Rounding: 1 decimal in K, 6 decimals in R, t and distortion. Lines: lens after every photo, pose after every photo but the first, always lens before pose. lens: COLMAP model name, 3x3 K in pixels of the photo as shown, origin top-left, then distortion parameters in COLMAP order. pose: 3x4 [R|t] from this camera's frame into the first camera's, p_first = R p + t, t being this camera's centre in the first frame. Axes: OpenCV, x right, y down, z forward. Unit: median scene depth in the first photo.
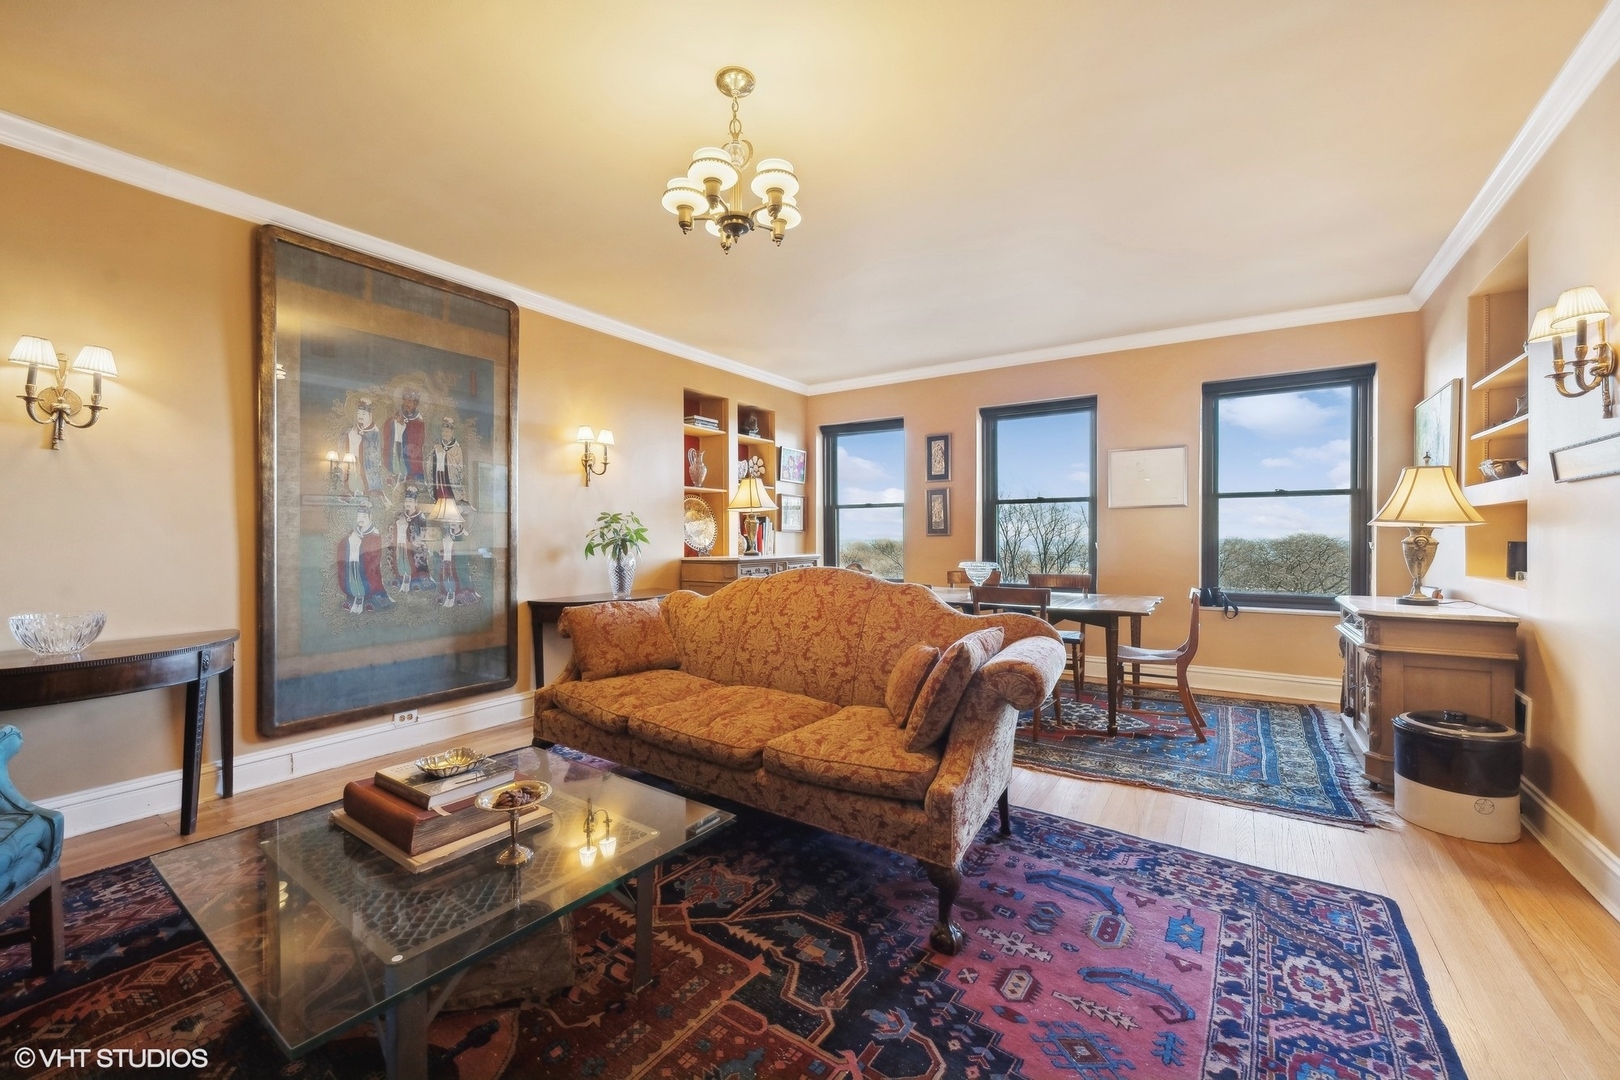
lens RADIAL K [[652.2, 0, 804.6], [0, 652.2, 540.4], [0, 0, 1]] dist [-0.001189, -0.000059]
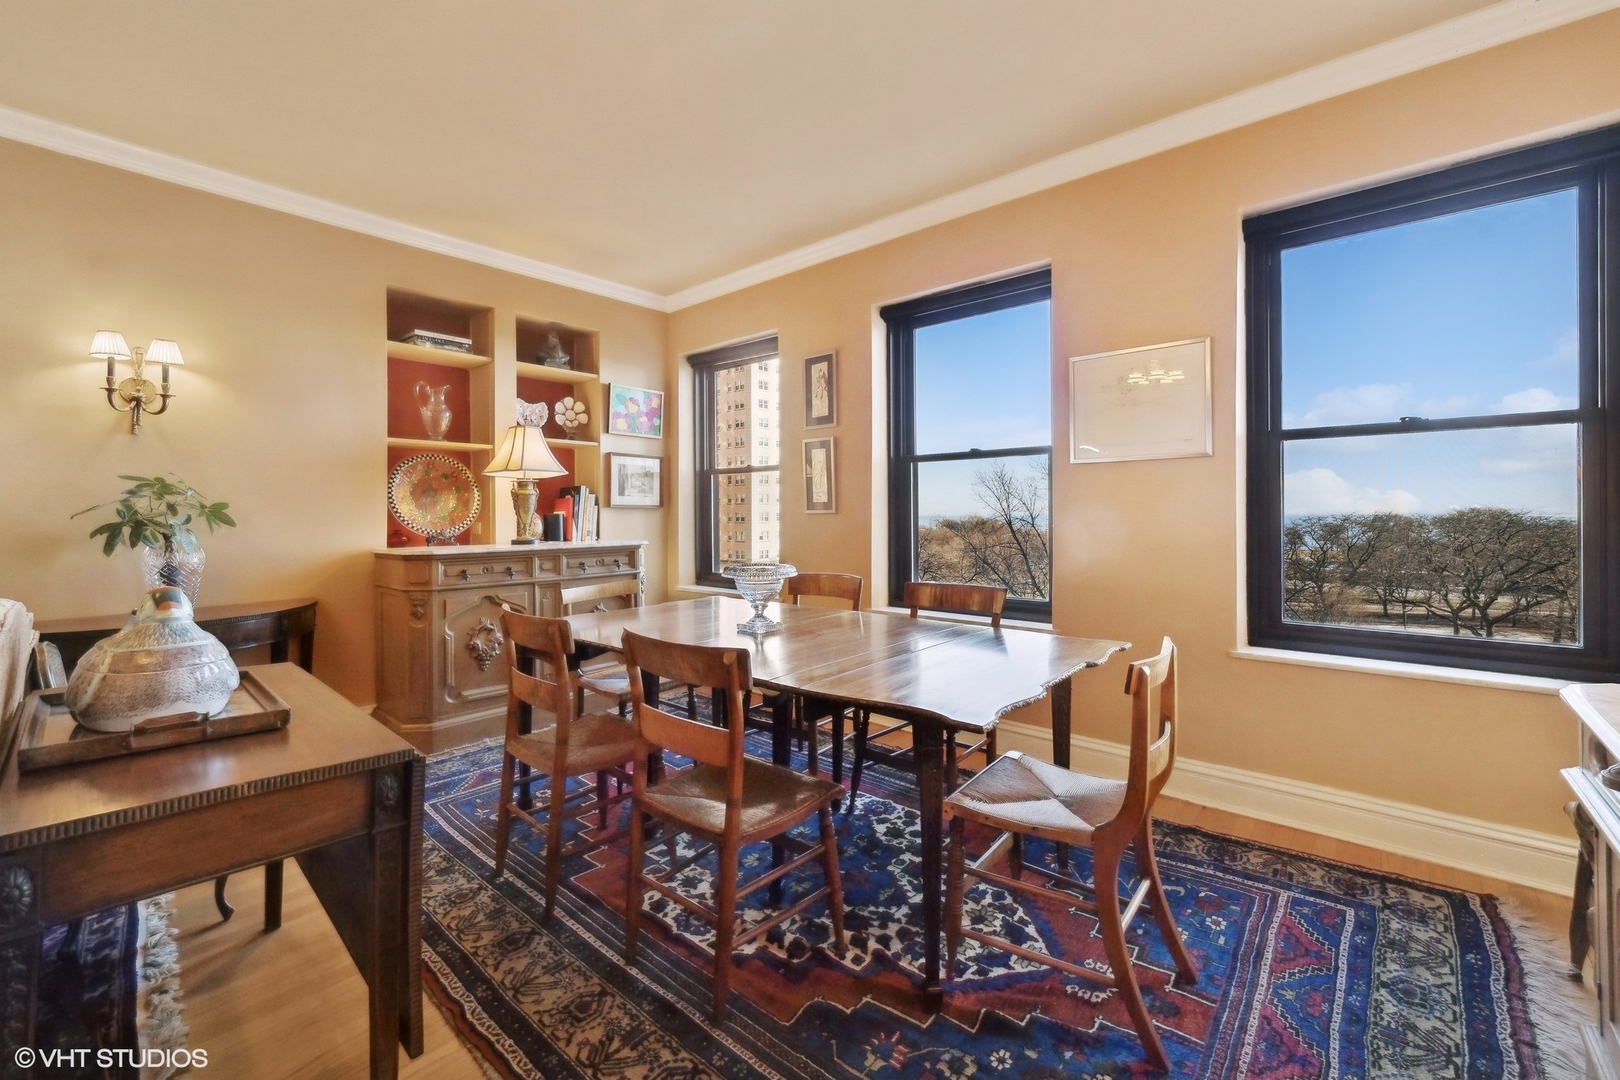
lens RADIAL K [[652.2, 0, 805.7], [0, 652.2, 523.7], [0, 0, 1]] dist [-0.001189, -0.000059]
pose [[0.992257, -0.004765, -0.124110, 0.414110], [0.005821, 0.999950, 0.008150, -0.001552], [0.124065, -0.008809, 0.992235, 0.558214]]
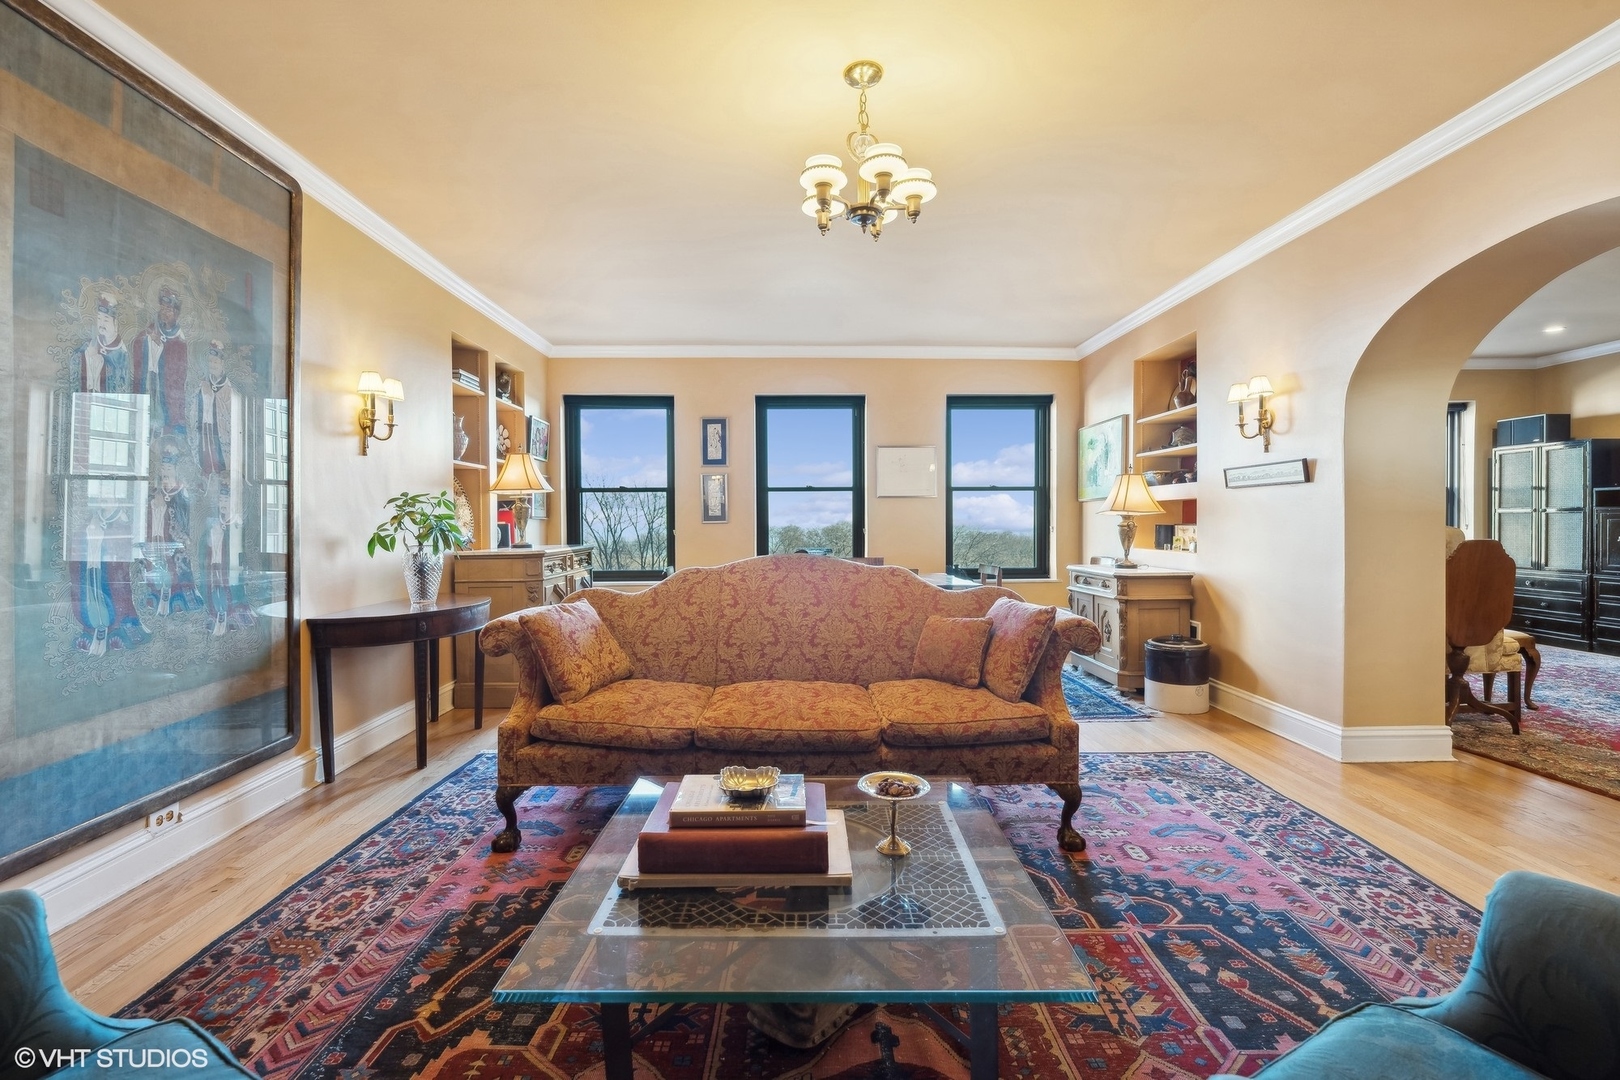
lens RADIAL K [[723.4, 0, 814.1], [0, 723.4, 530.2], [0, 0, 1]] dist [0.000741, -0.000209]
pose [[0.811018, -0.009735, 0.584941, -0.463592], [0.008642, 0.999952, 0.004659, 0.000109], [-0.584958, 0.001277, 0.811063, 0.073187]]
